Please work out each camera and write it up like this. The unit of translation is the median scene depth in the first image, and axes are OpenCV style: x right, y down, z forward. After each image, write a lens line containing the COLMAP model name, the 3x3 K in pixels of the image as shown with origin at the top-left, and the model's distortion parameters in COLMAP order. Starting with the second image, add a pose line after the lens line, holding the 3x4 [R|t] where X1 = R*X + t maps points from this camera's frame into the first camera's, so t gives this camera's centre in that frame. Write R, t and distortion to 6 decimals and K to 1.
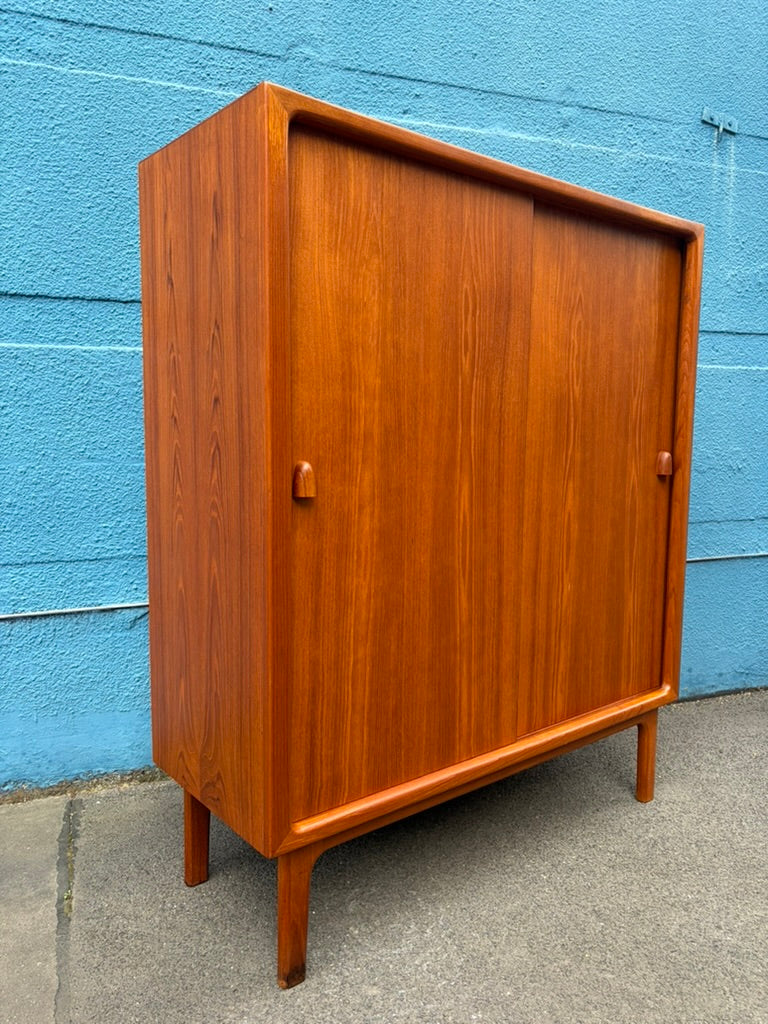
lens RADIAL K [[773.5, 0, 391.3], [0, 773.5, 513.8], [0, 0, 1]] dist [0.069664, -0.091047]
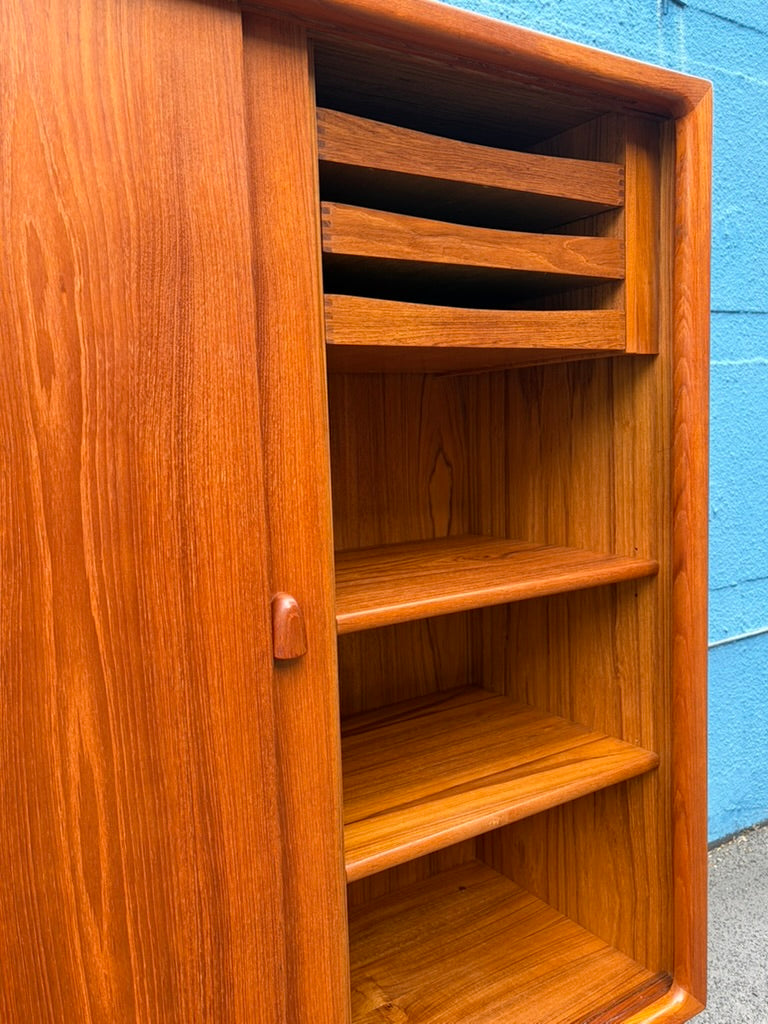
lens RADIAL K [[836.4, 0, 381.1], [0, 836.4, 512.9], [0, 0, 1]] dist [0.073193, -0.093708]
pose [[0.992242, -0.033716, -0.119661, 0.321074], [0.032741, 0.999413, -0.010106, -0.127039], [0.119932, 0.006110, 0.992763, 0.577521]]
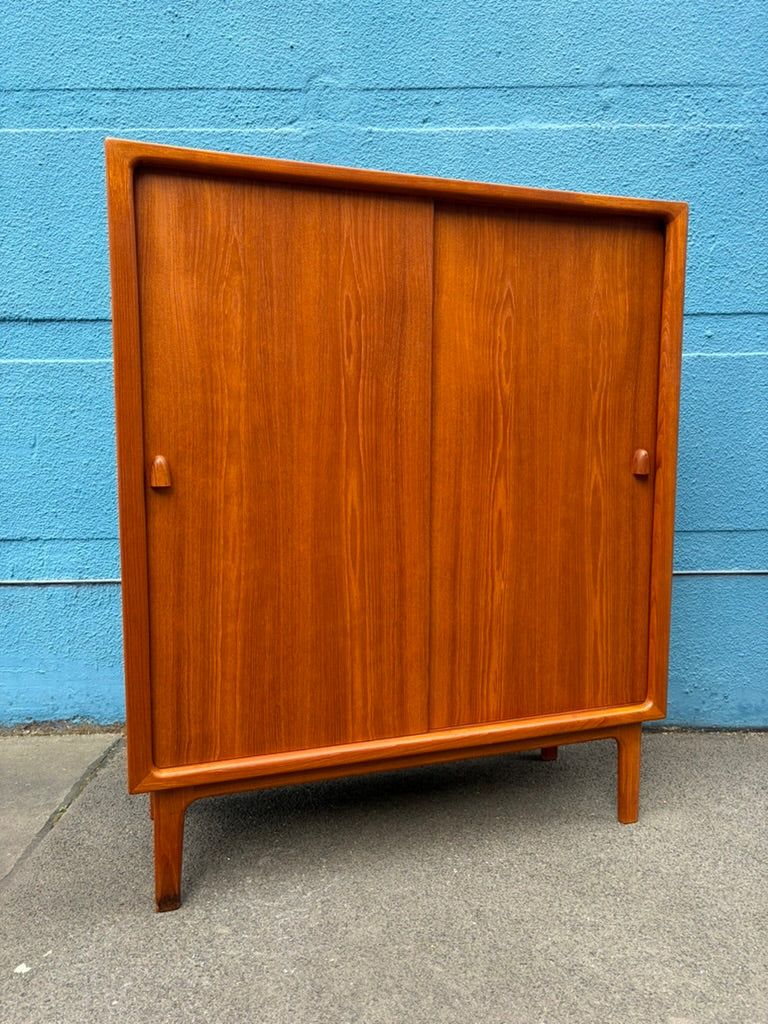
lens RADIAL K [[773.5, 0, 391.6], [0, 773.5, 508.2], [0, 0, 1]] dist [0.069664, -0.091047]
pose [[0.936704, 0.029795, -0.348851, 0.525107], [-0.031101, 0.999515, 0.001855, -0.002202], [0.348737, 0.009112, 0.937176, 0.028142]]
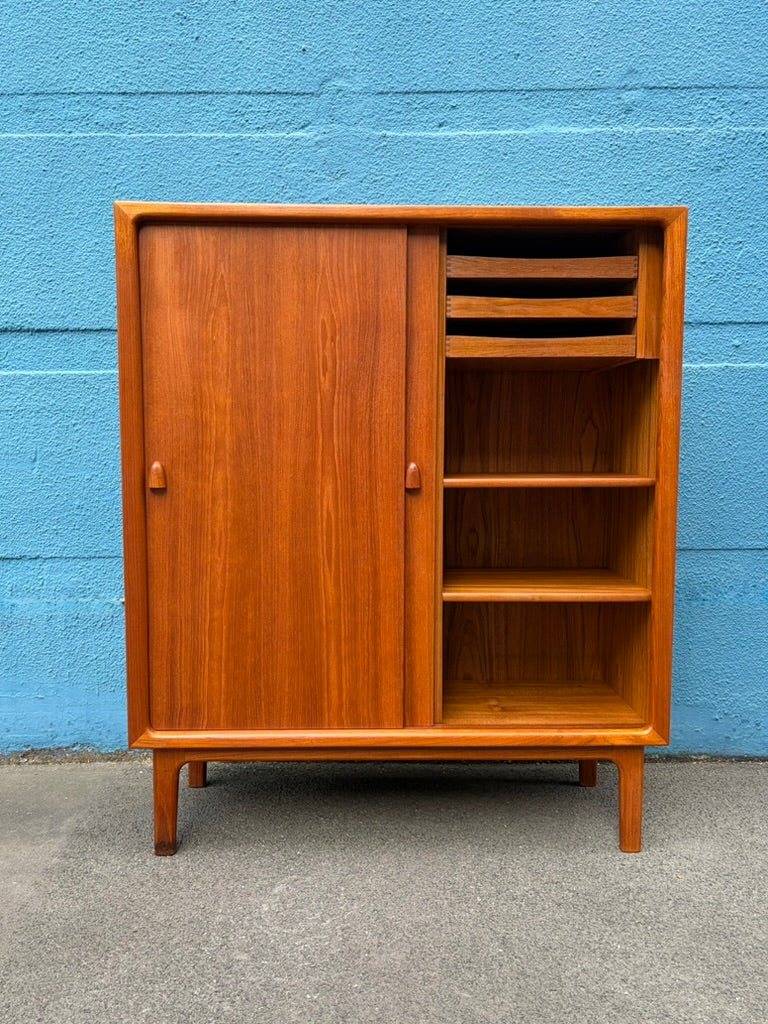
lens RADIAL K [[836.4, 0, 390.8], [0, 836.4, 520.3], [0, 0, 1]] dist [0.073193, -0.093708]
pose [[0.791091, 0.048805, -0.609748, 0.952933], [-0.061890, 0.998083, -0.000408, 0.008478], [0.608559, 0.038060, 0.792595, 0.067987]]
